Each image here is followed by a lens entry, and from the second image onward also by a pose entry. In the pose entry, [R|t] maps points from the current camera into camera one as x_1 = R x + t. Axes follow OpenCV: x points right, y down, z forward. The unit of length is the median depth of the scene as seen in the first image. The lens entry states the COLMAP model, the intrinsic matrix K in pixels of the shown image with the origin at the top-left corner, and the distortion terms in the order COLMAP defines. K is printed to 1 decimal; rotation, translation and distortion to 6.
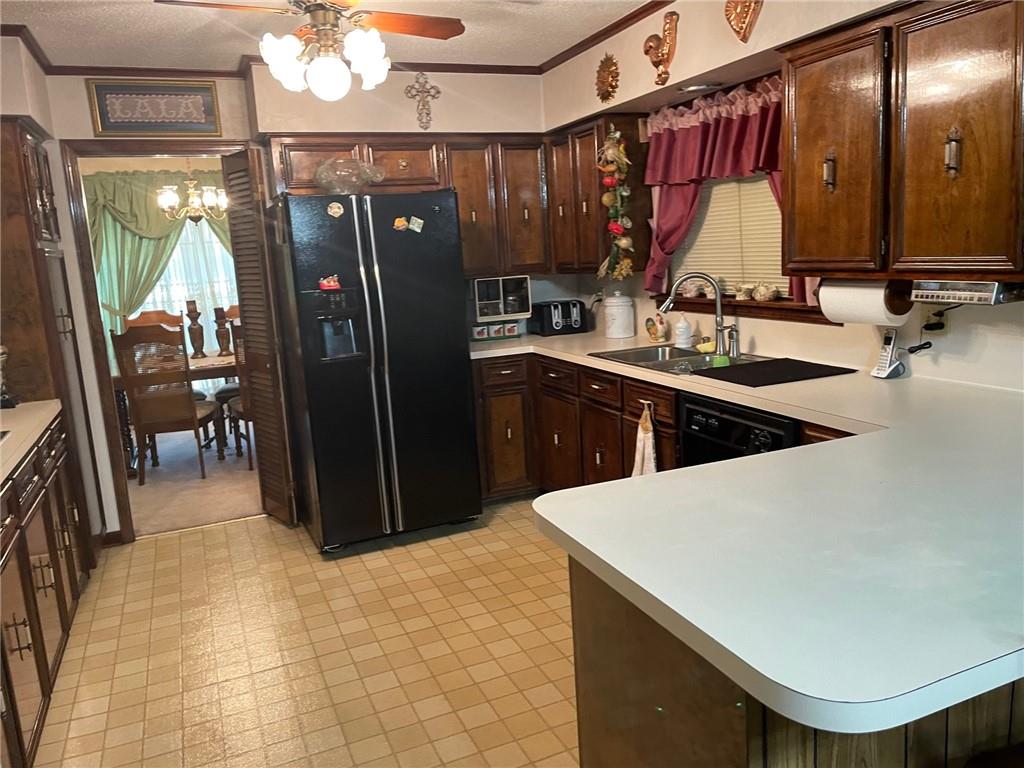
lens RADIAL K [[790.0, 0, 515.3], [0, 790.0, 379.4], [0, 0, 1]] dist [0.065513, -0.022701]
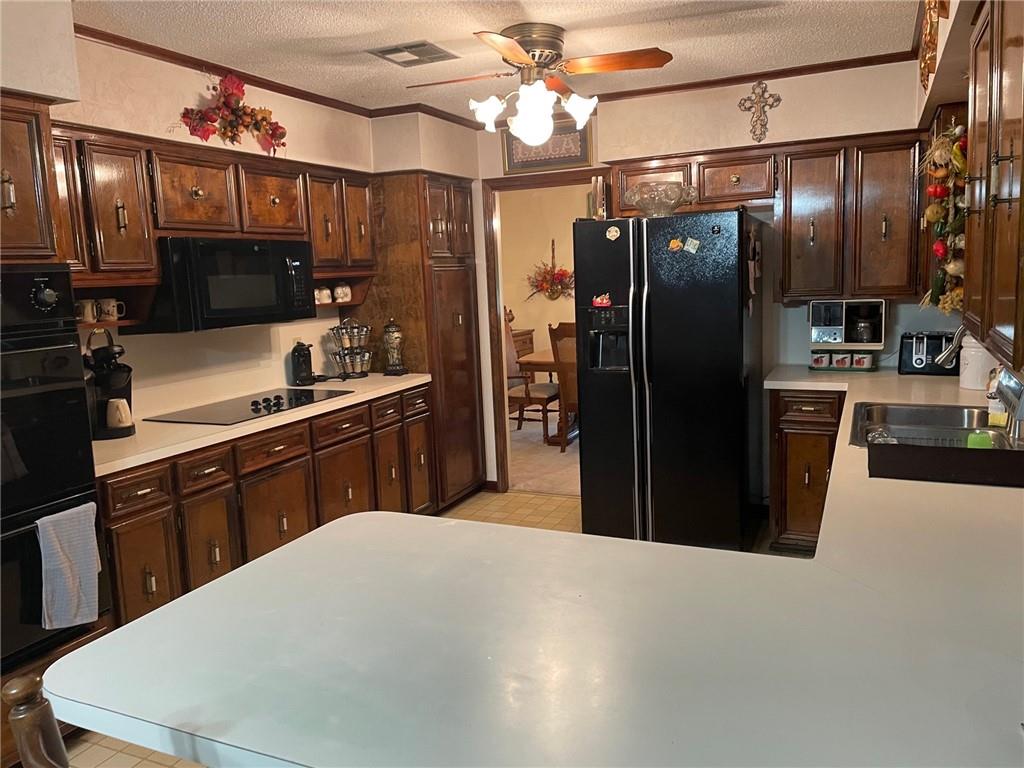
lens RADIAL K [[790.0, 0, 513.9], [0, 790.0, 383.4], [0, 0, 1]] dist [0.065513, -0.022701]
pose [[0.678605, 0.138020, -0.721419, 0.431633], [-0.123099, 0.989665, 0.073546, -0.065801], [0.724115, 0.038898, 0.688582, 0.150253]]
